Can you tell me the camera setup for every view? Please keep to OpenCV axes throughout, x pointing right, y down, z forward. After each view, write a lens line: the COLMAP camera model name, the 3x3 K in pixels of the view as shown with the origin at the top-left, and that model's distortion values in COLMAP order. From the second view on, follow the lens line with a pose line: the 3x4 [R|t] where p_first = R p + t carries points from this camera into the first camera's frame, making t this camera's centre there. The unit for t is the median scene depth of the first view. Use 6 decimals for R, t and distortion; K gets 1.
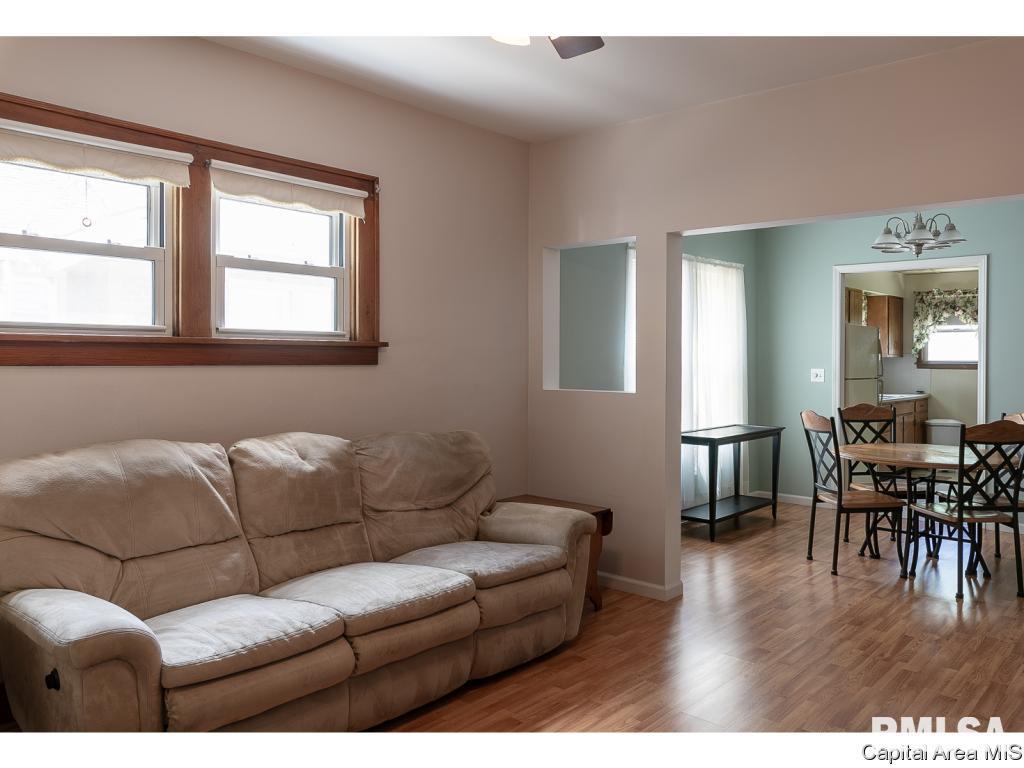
lens RADIAL K [[803.7, 0, 517.6], [0, 803.7, 370.3], [0, 0, 1]] dist [-0.002065, 0.003800]
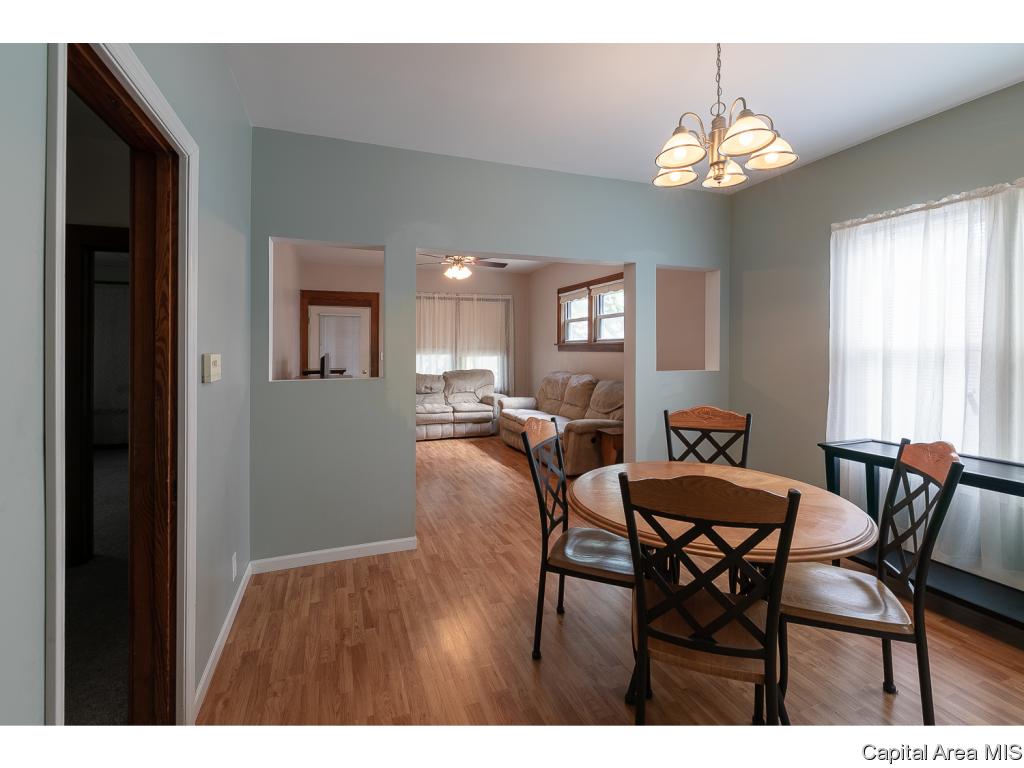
lens RADIAL K [[450.3, 0, 509.3], [0, 450.3, 364.8], [0, 0, 1]] dist [-0.003074, -0.000319]
pose [[-0.469249, 0.024957, -0.882713, 1.209859], [-0.015937, 0.999198, 0.036722, -0.012097], [0.882922, 0.031300, -0.468475, 1.402595]]
